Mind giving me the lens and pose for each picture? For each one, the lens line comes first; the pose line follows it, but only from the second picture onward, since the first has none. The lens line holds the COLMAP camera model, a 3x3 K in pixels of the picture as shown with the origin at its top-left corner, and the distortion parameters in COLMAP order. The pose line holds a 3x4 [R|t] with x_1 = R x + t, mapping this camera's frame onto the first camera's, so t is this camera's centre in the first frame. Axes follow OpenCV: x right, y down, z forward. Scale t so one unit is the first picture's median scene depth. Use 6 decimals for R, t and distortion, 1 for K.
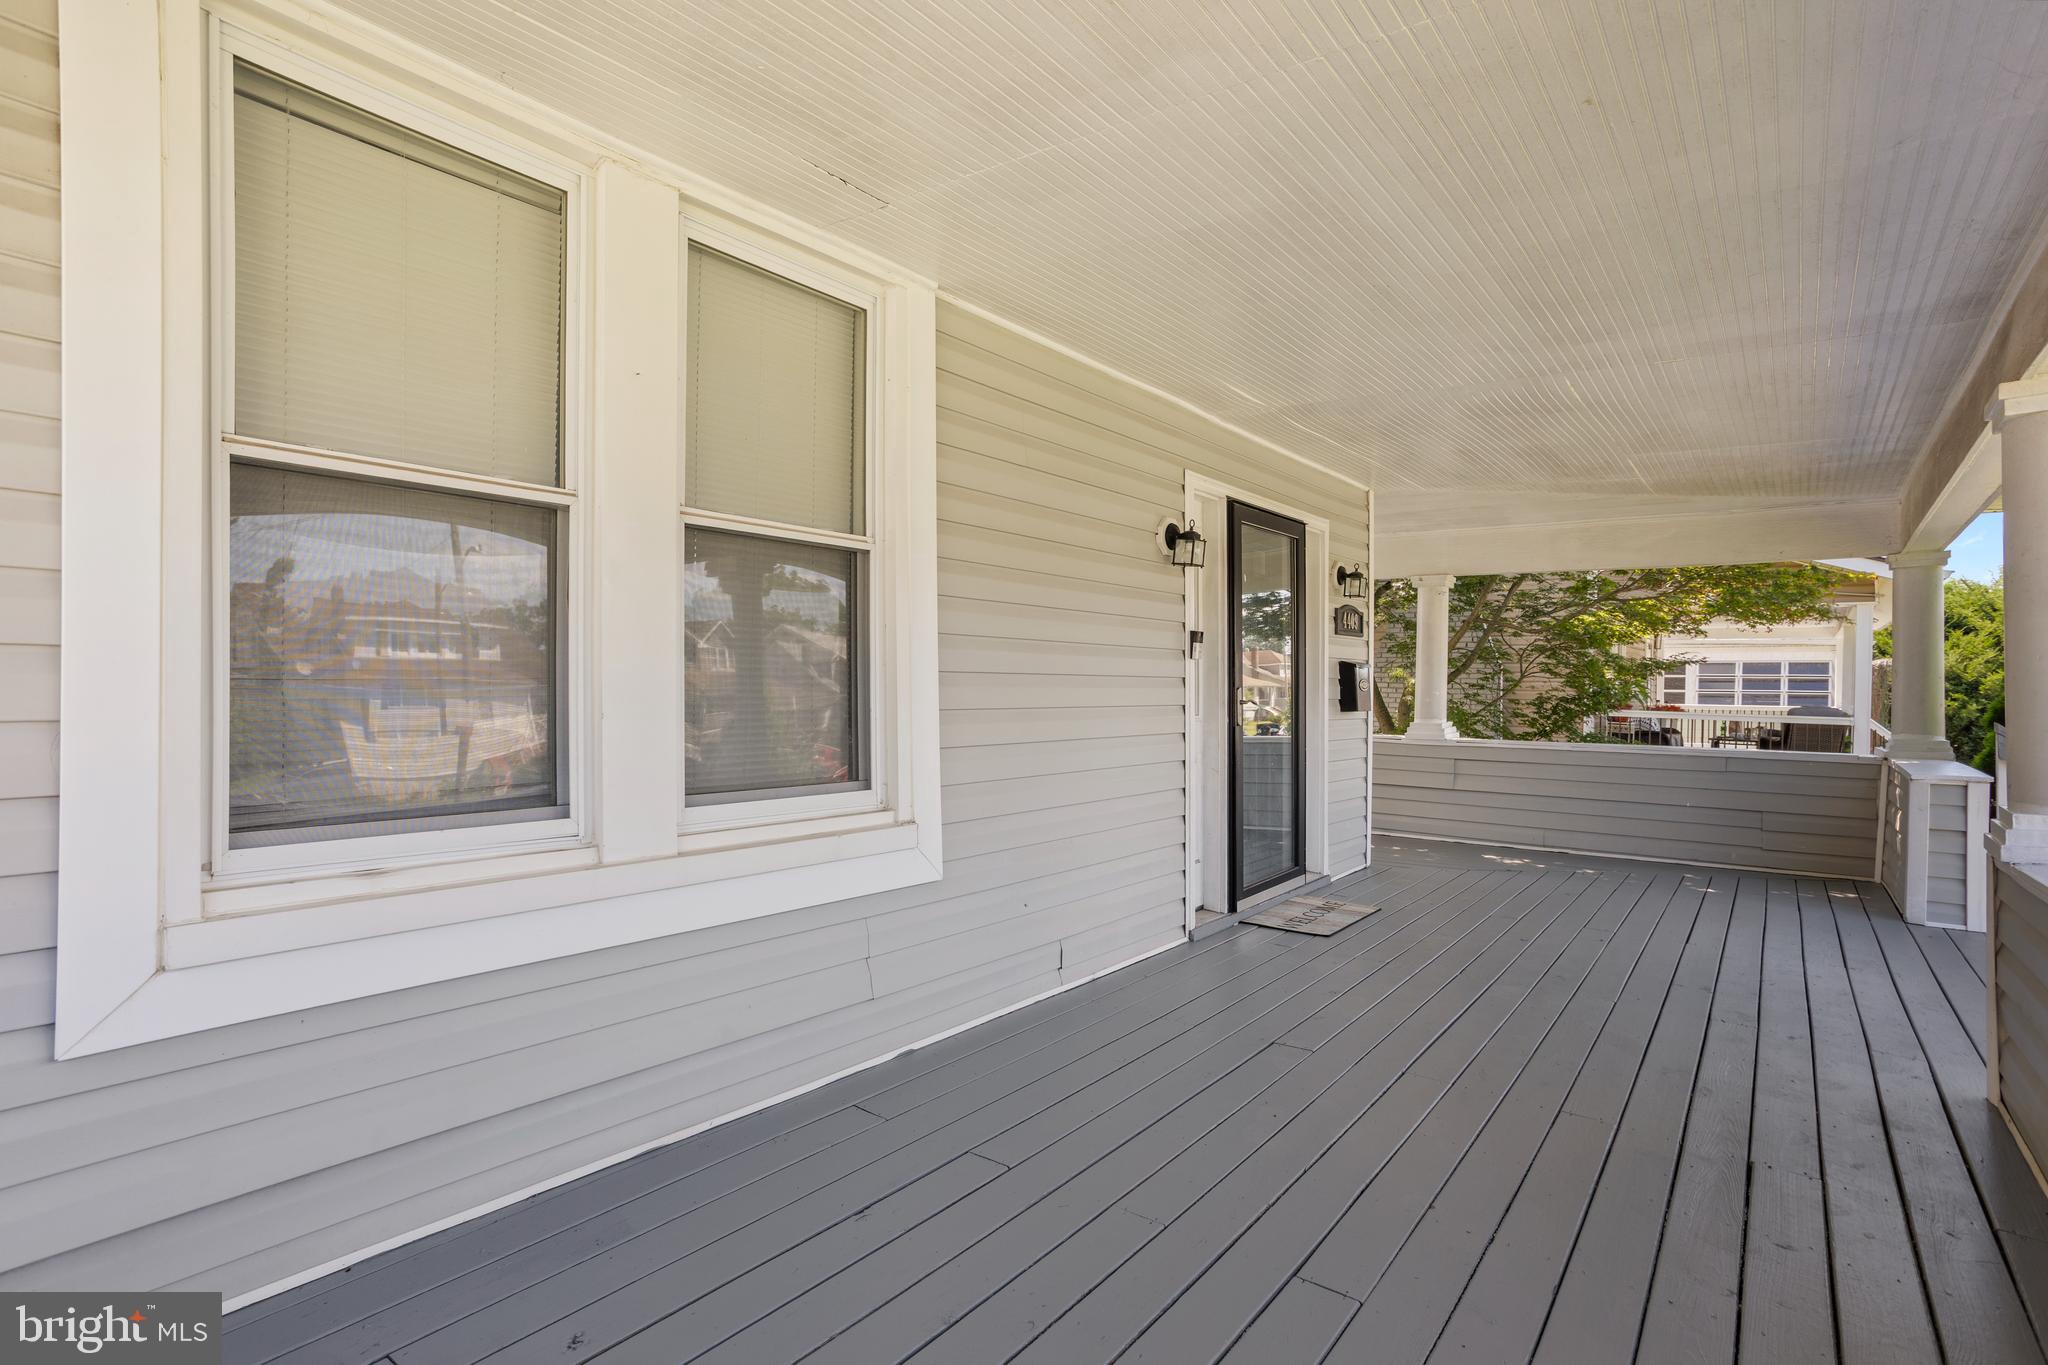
lens RADIAL K [[1046.1, 0, 1024.0], [0, 1046.1, 682.5], [0, 0, 1]] dist [-0.066631, 0.084966]
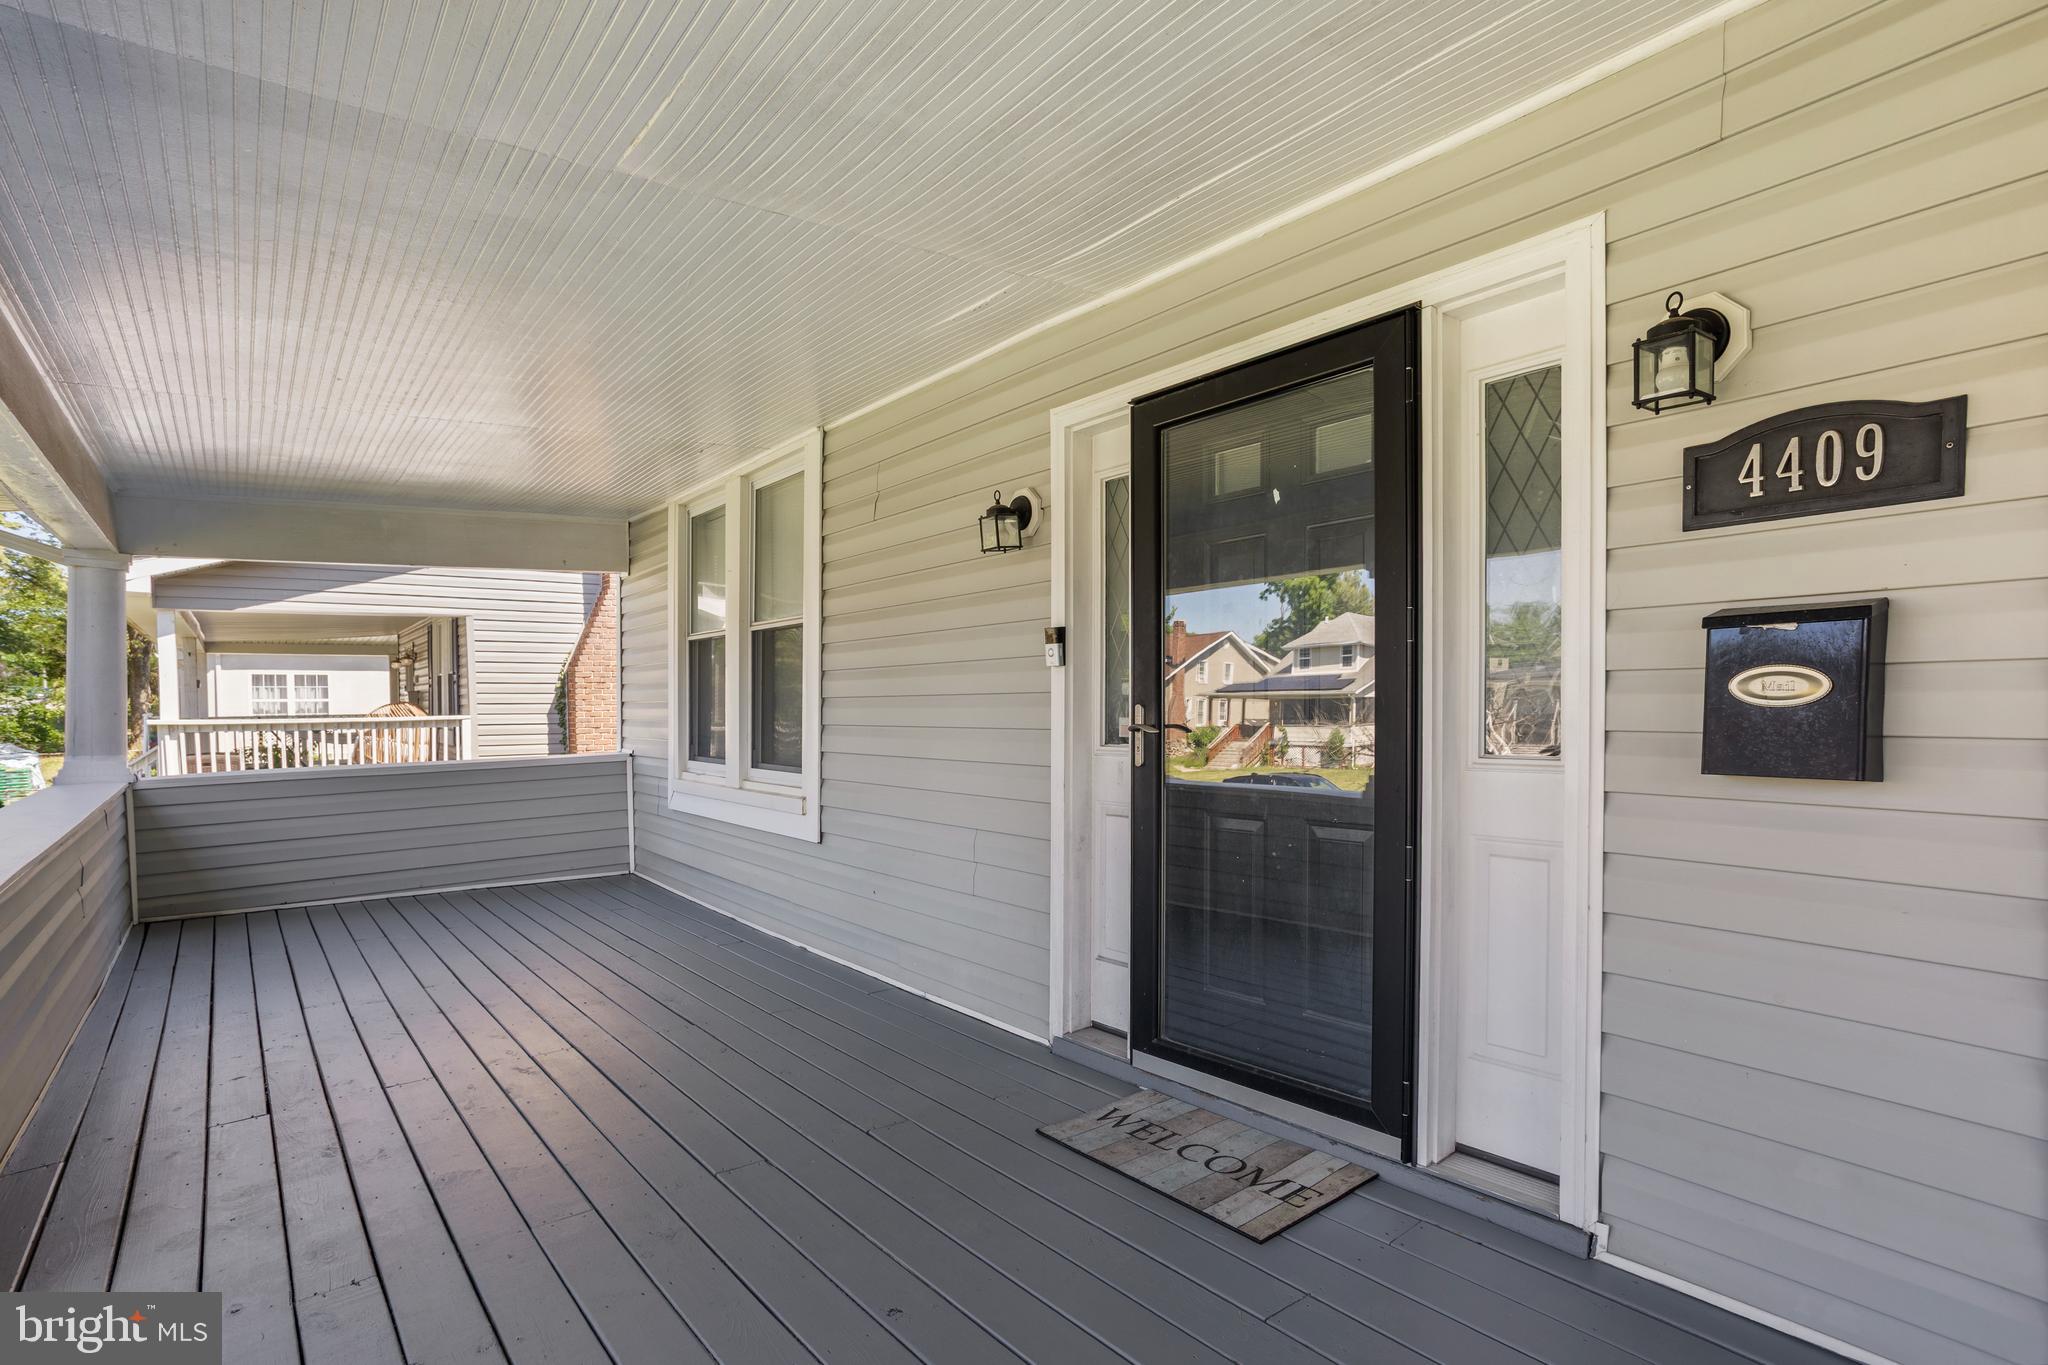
lens RADIAL K [[1014.6, 0, 1003.6], [0, 1014.6, 736.7], [0, 0, 1]] dist [-0.051862, 0.032917]
pose [[-0.249316, 0.016523, -0.968281, 0.888271], [0.007170, 0.999859, 0.015216, 0.017013], [0.968396, -0.003149, -0.249400, 1.178537]]
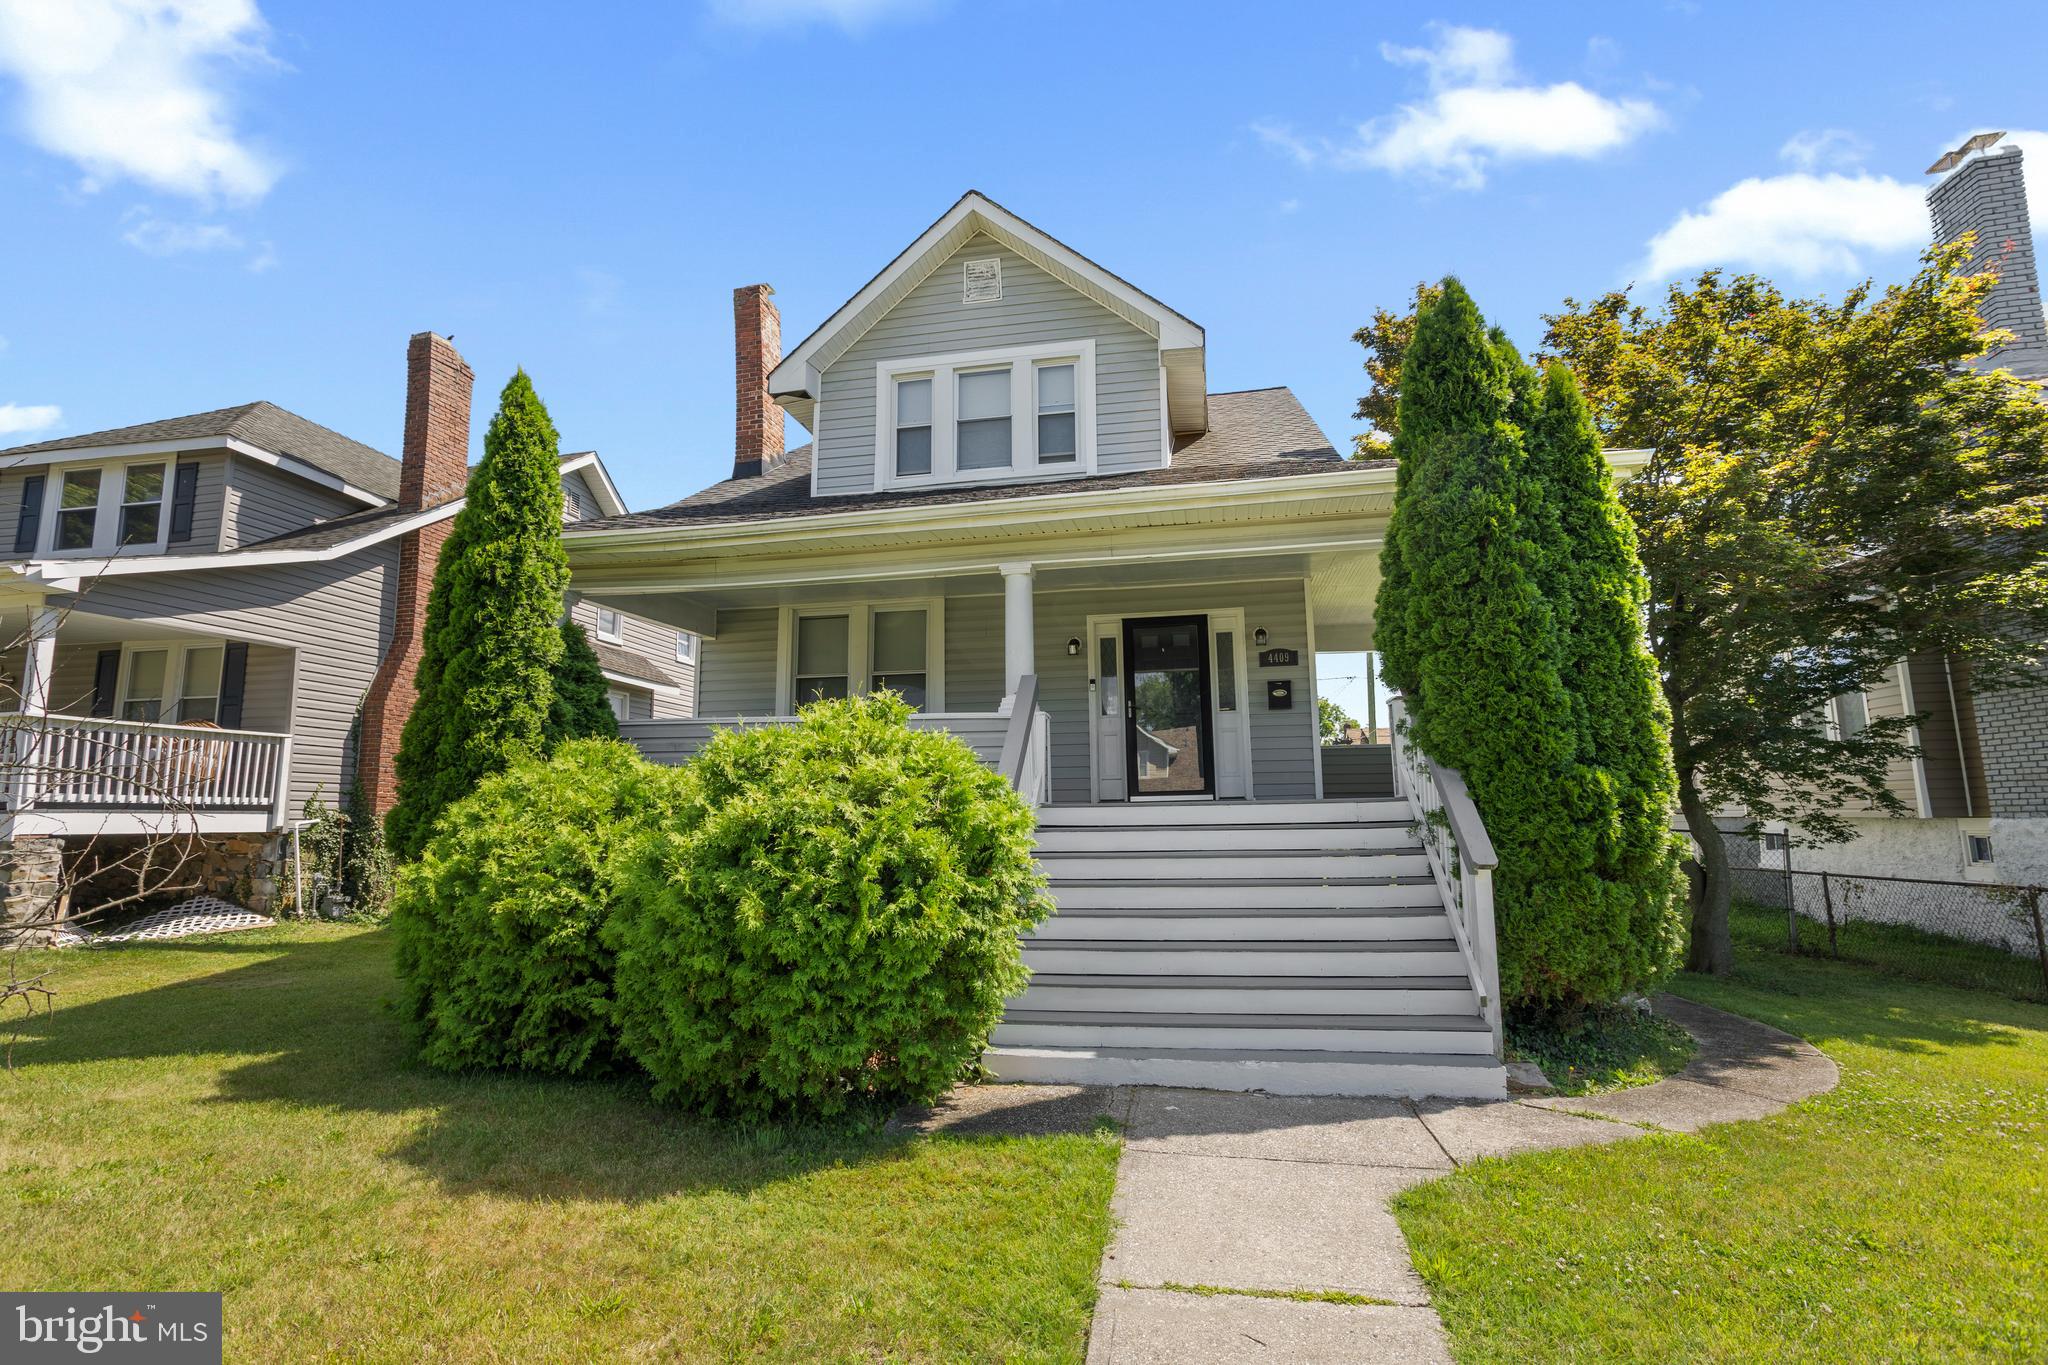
lens RADIAL K [[988.9, 0, 1019.9], [0, 988.9, 674.9], [0, 0, 1]] dist [-0.055957, 0.036263]
pose [[0.451707, -0.153624, -0.878840, 2.185782], [0.019502, 0.986528, -0.162424, 0.322389], [0.891953, 0.056229, 0.448618, -0.191269]]
